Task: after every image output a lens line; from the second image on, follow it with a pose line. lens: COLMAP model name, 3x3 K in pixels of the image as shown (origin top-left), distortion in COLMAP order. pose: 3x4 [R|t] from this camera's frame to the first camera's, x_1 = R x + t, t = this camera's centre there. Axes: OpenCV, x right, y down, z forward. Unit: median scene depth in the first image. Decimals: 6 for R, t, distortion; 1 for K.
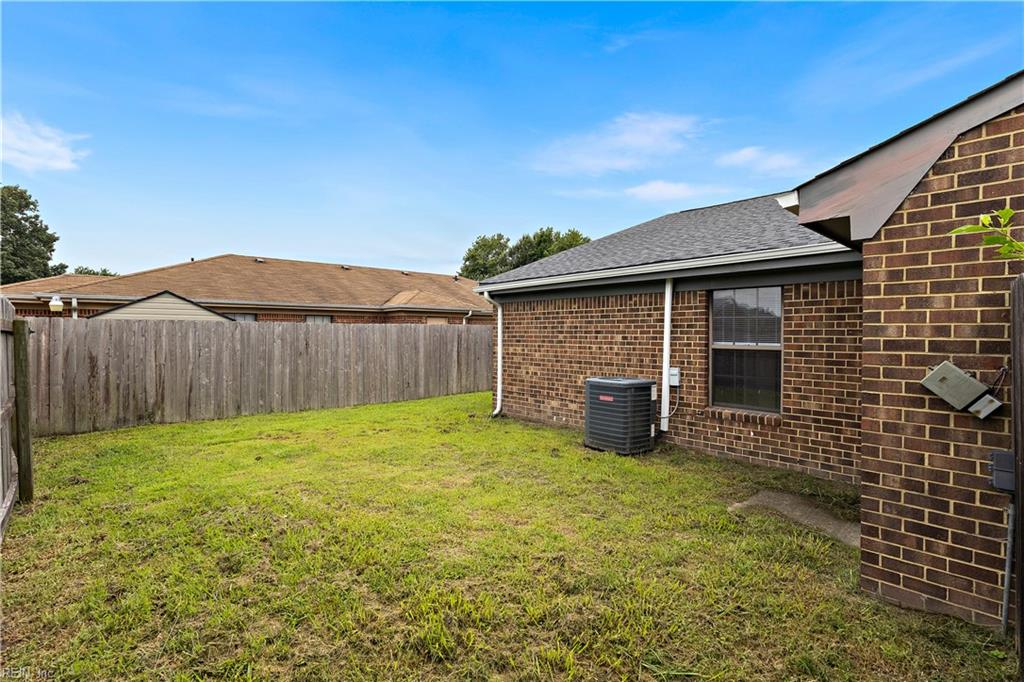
lens RADIAL K [[472.6, 0, 513.9], [0, 472.6, 339.4], [0, 0, 1]] dist [-0.000510, -0.000105]
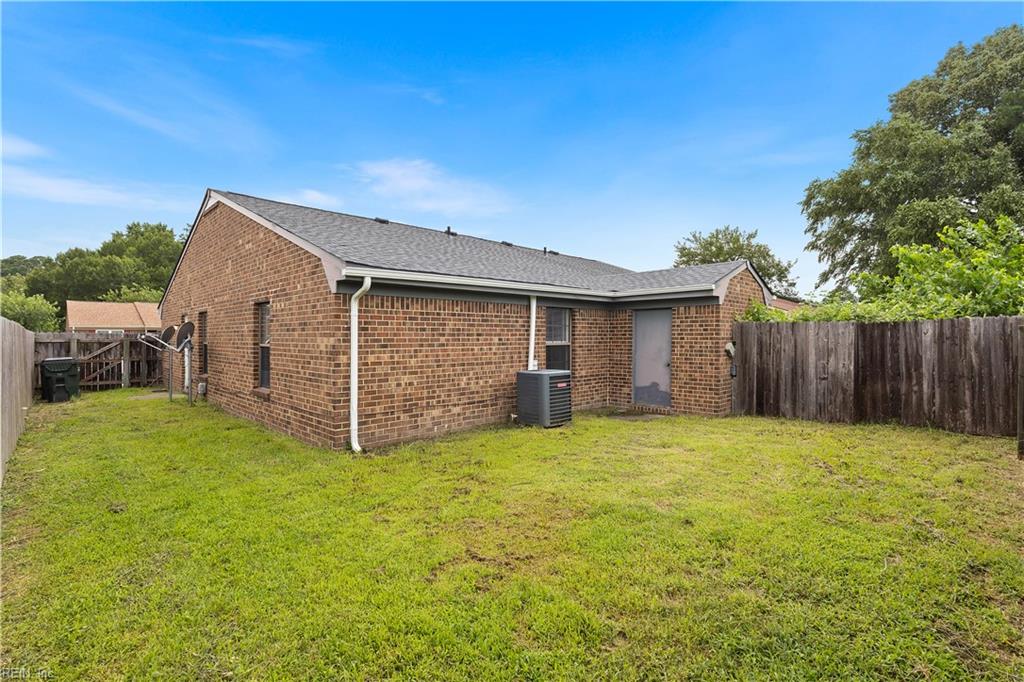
lens RADIAL K [[472.6, 0, 513.9], [0, 472.6, 337.8], [0, 0, 1]] dist [-0.000510, -0.000105]
pose [[-0.027848, -0.008880, 0.999573, -0.857426], [0.013286, 0.999869, 0.009252, -0.016334], [-0.999524, 0.013538, -0.027727, 0.896638]]
